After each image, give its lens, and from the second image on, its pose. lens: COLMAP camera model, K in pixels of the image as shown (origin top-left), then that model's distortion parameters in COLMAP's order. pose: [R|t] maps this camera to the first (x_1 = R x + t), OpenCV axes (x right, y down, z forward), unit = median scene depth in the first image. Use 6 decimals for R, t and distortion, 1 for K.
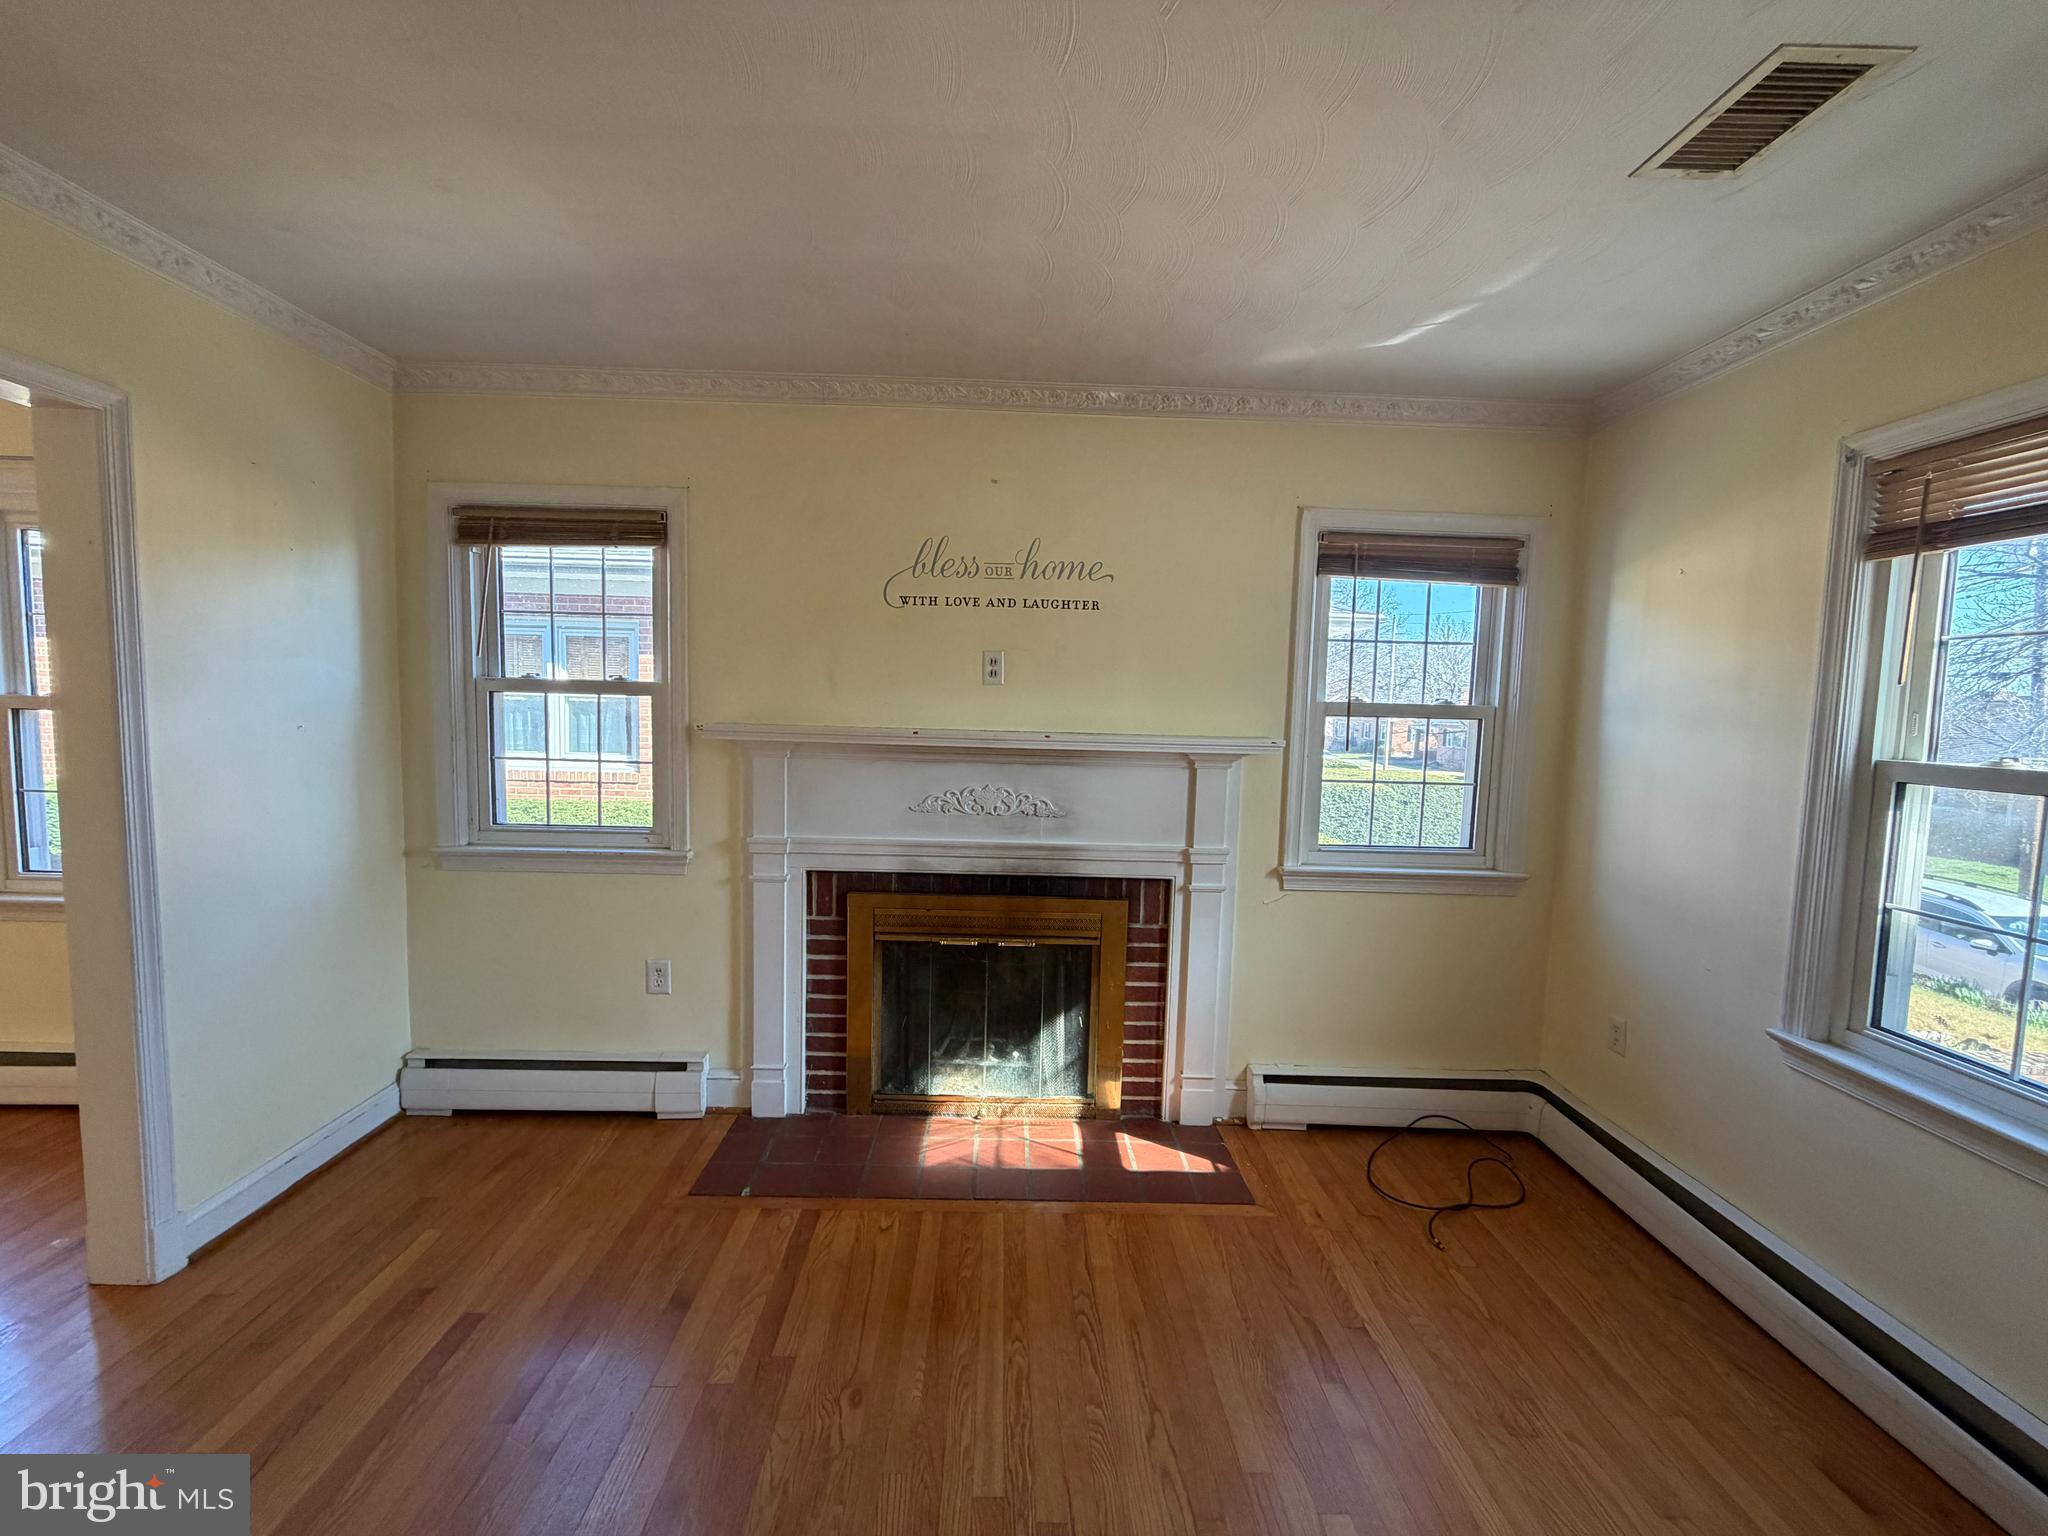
lens RADIAL K [[816.4, 0, 1021.6], [0, 816.4, 766.4], [0, 0, 1]] dist [0.000941, 0.000330]
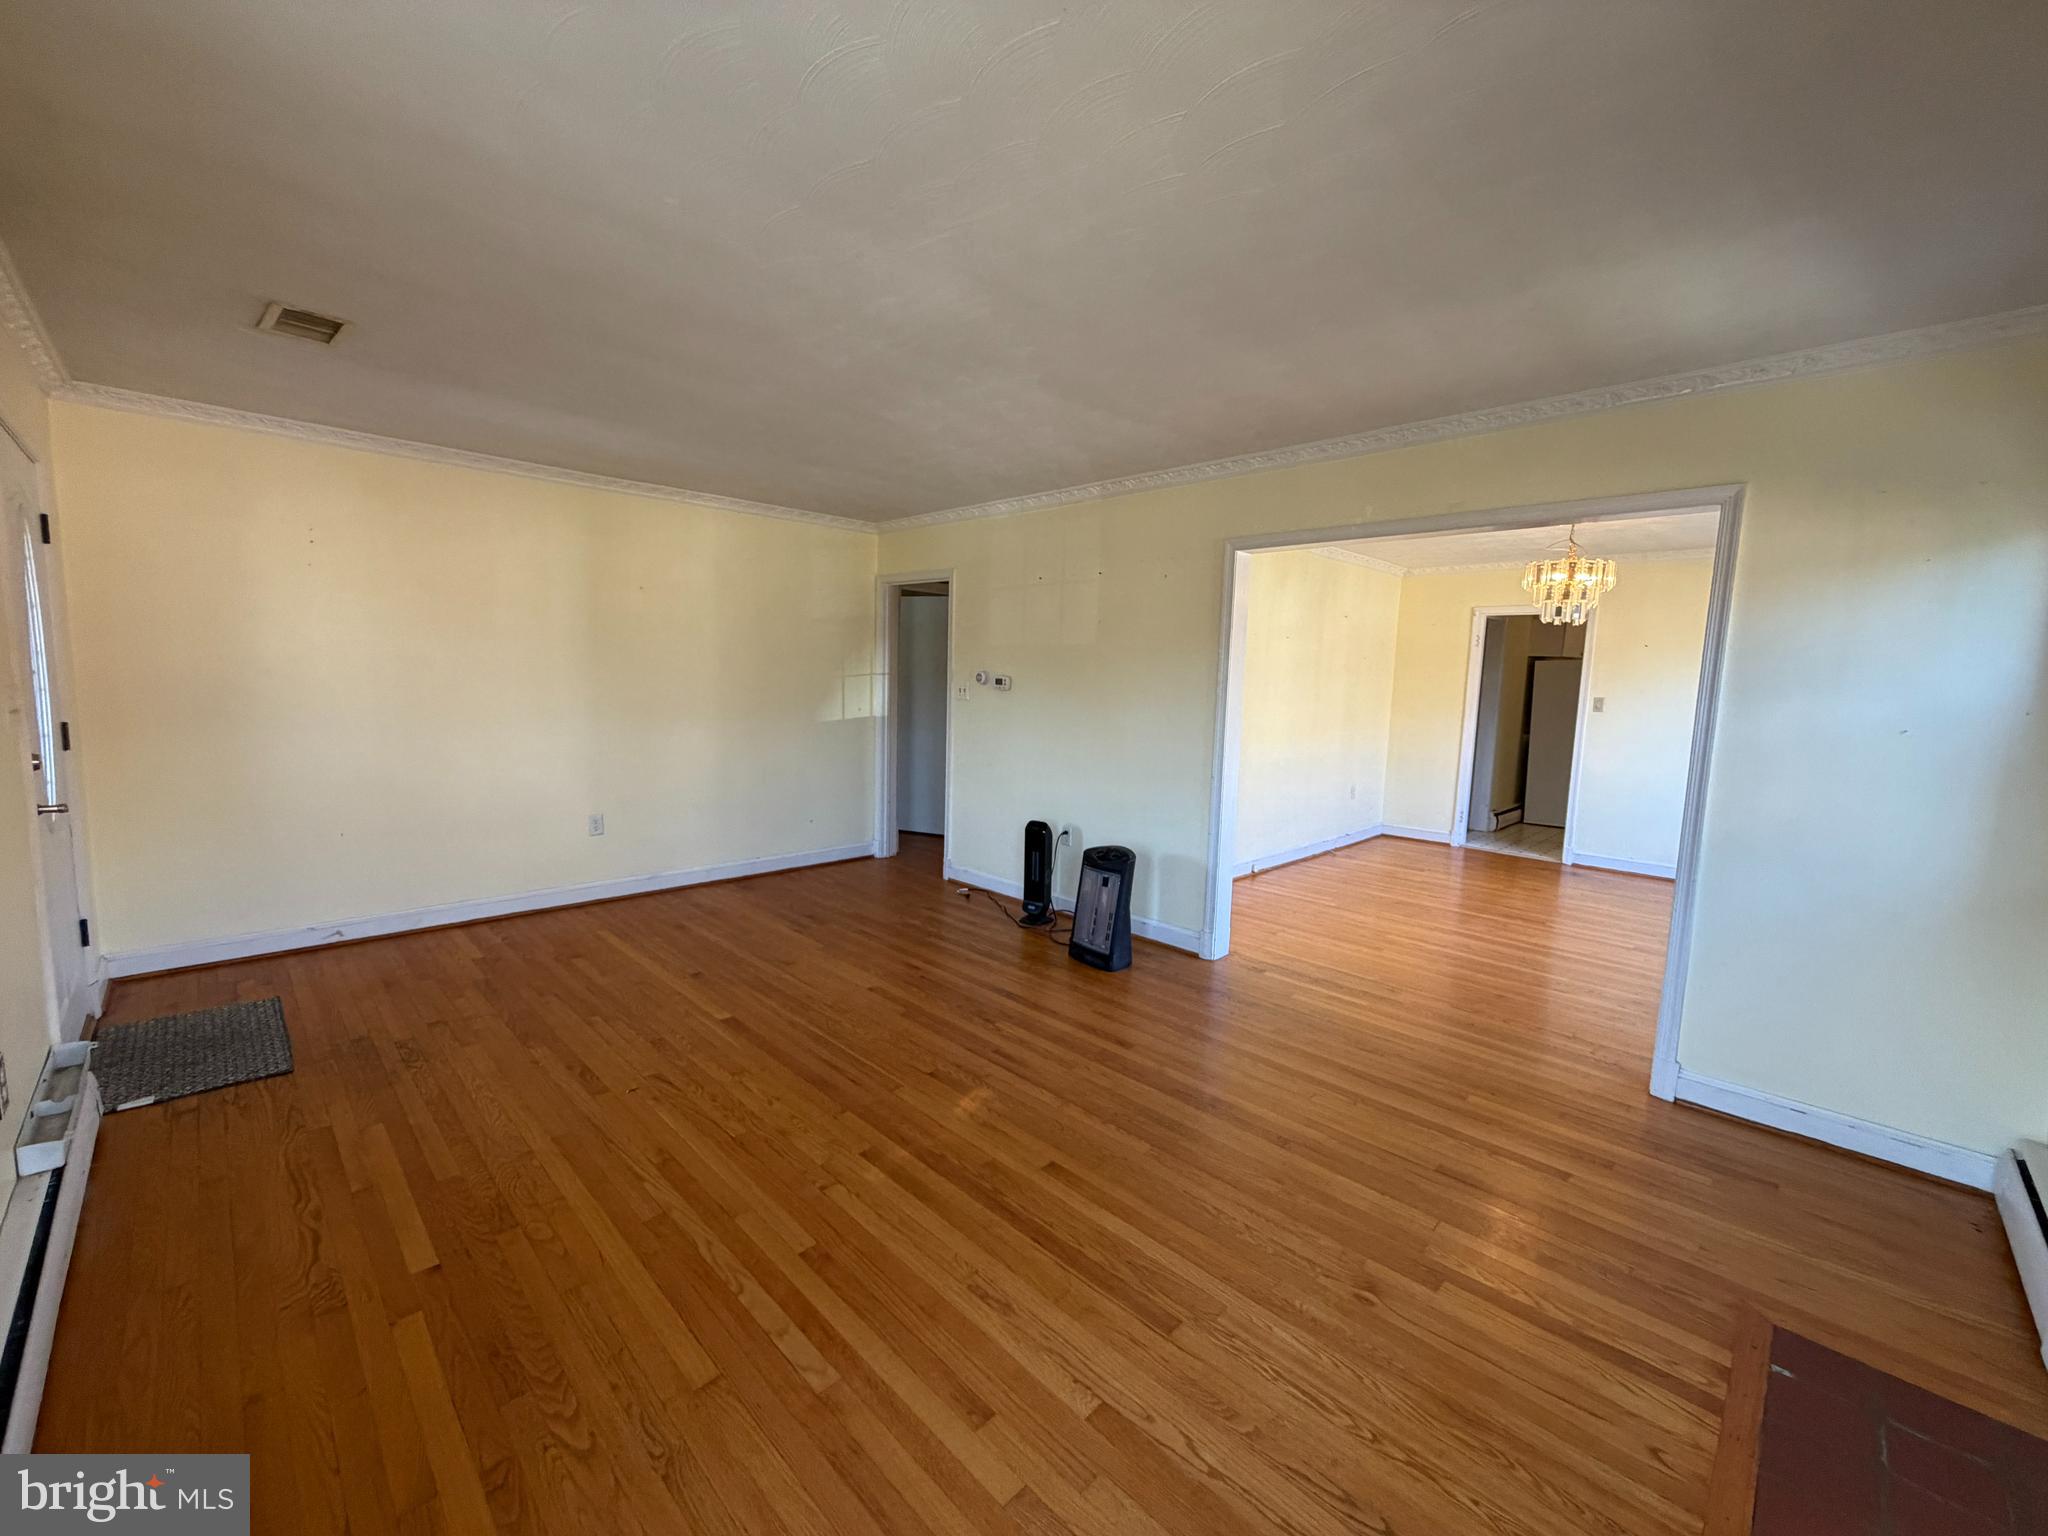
lens RADIAL K [[816.4, 0, 1021.6], [0, 816.4, 766.4], [0, 0, 1]] dist [0.000941, 0.000330]
pose [[-0.720959, 0.030914, -0.692288, 0.541663], [-0.103249, 0.983062, 0.151423, -0.038601], [0.685243, 0.180647, -0.705556, 0.817617]]
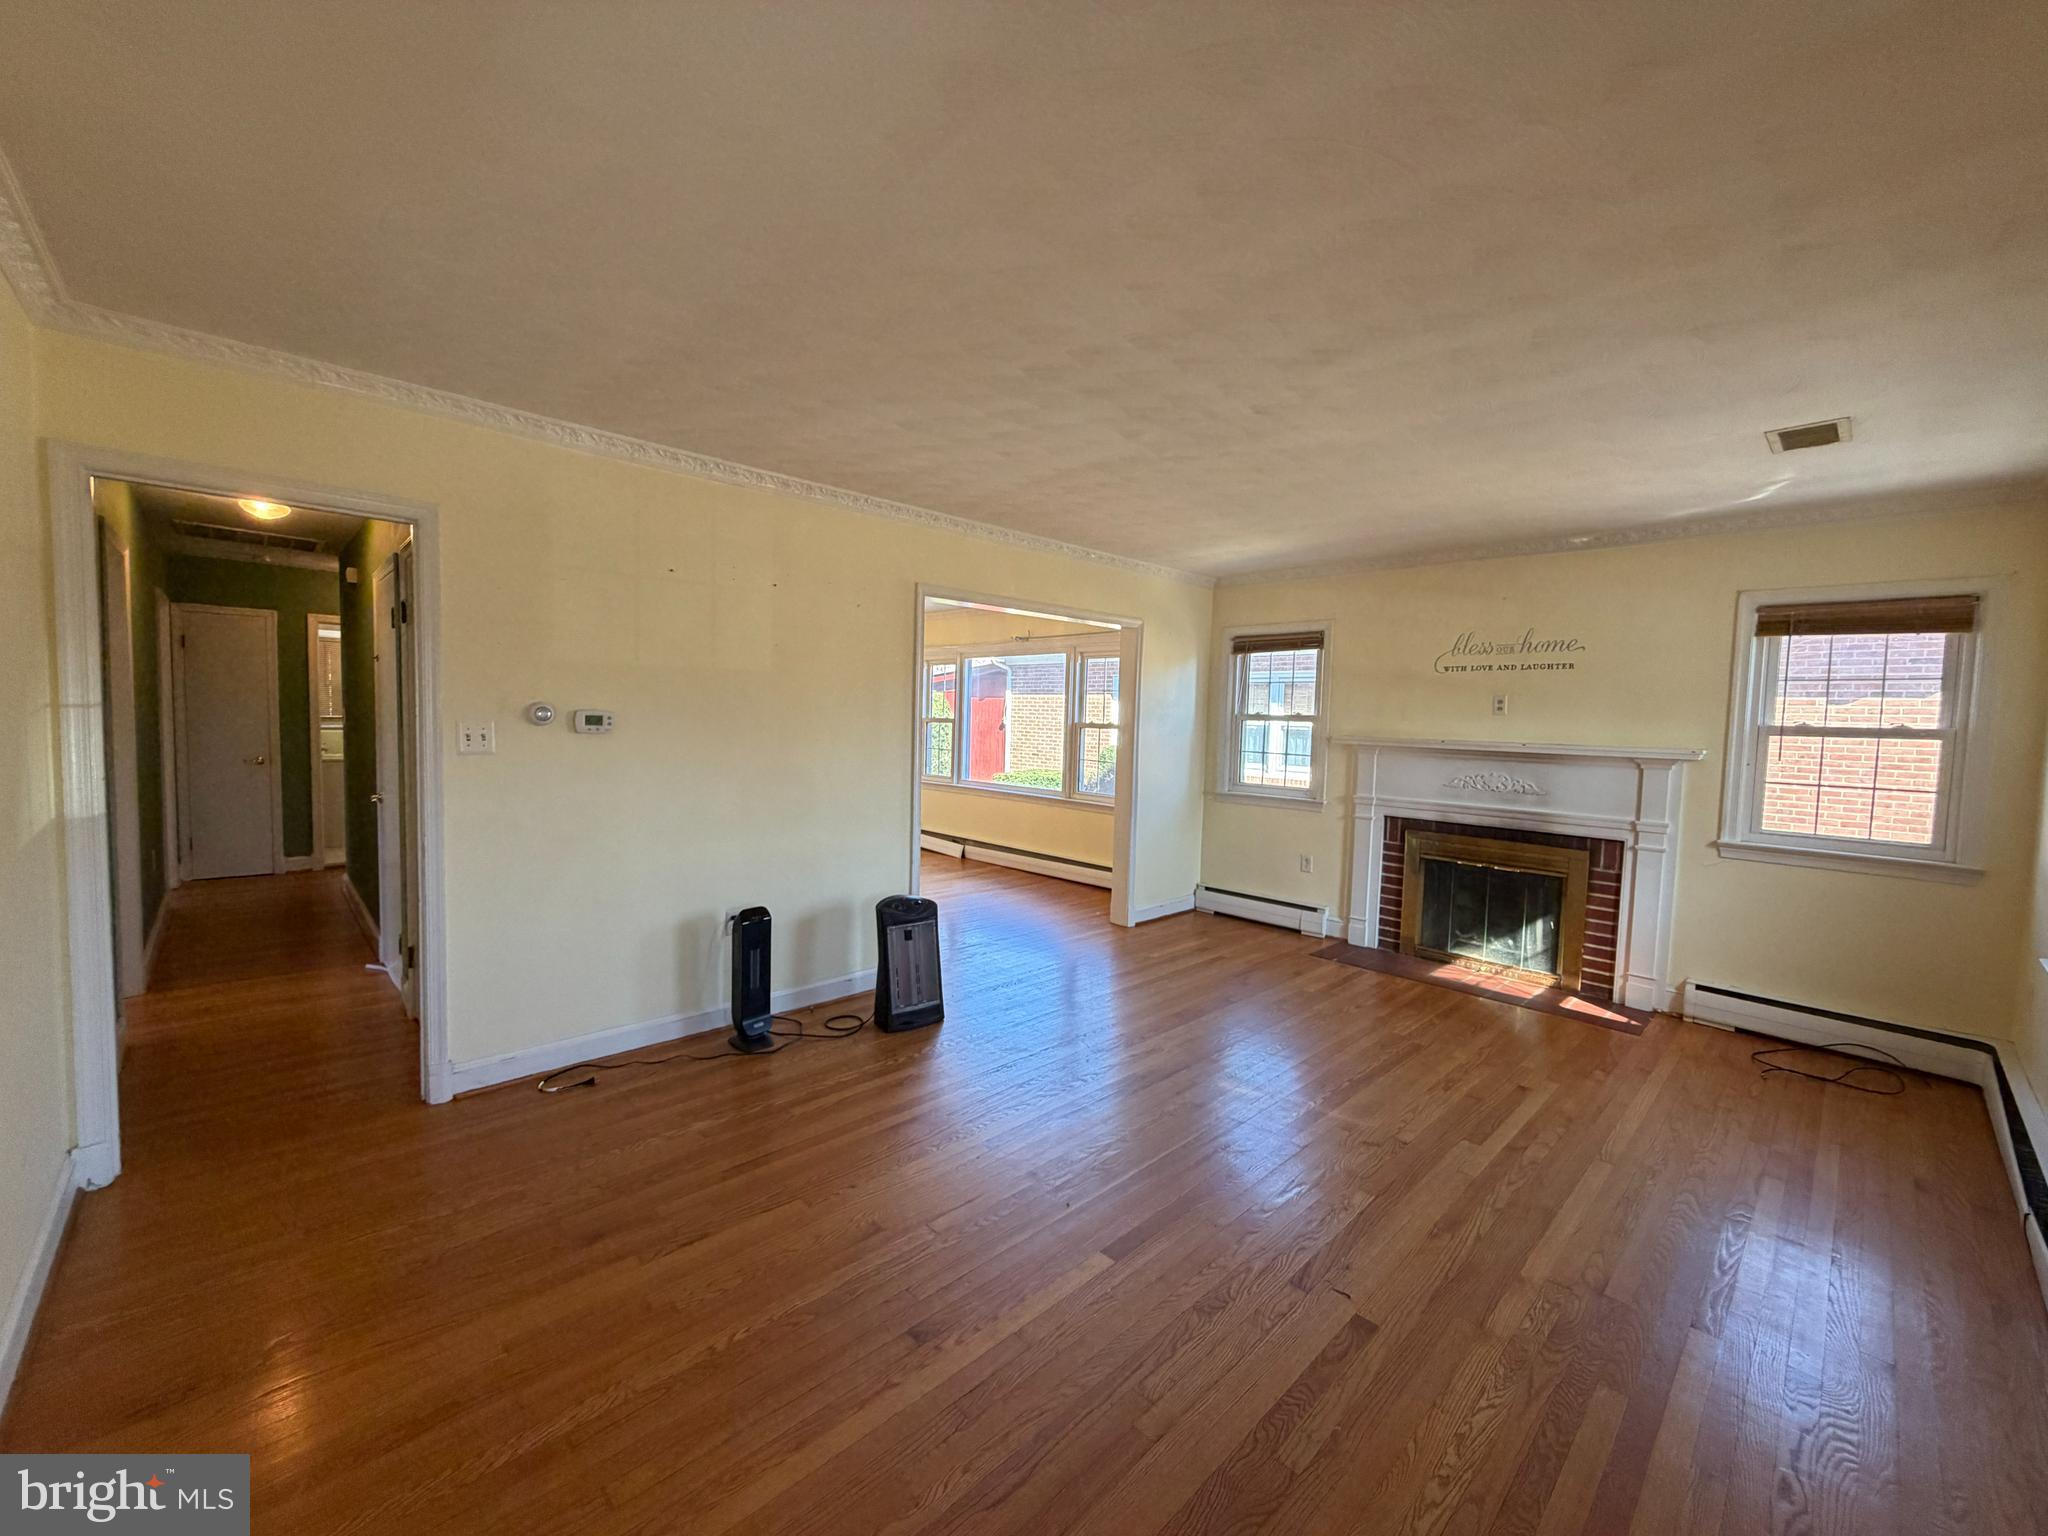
lens RADIAL K [[816.4, 0, 1021.6], [0, 816.4, 766.4], [0, 0, 1]] dist [0.000941, 0.000330]
pose [[0.677881, 0.037590, -0.734210, 0.539938], [-0.068334, 0.997590, -0.012017, 0.094929], [0.731989, 0.058318, 0.678816, -0.877682]]
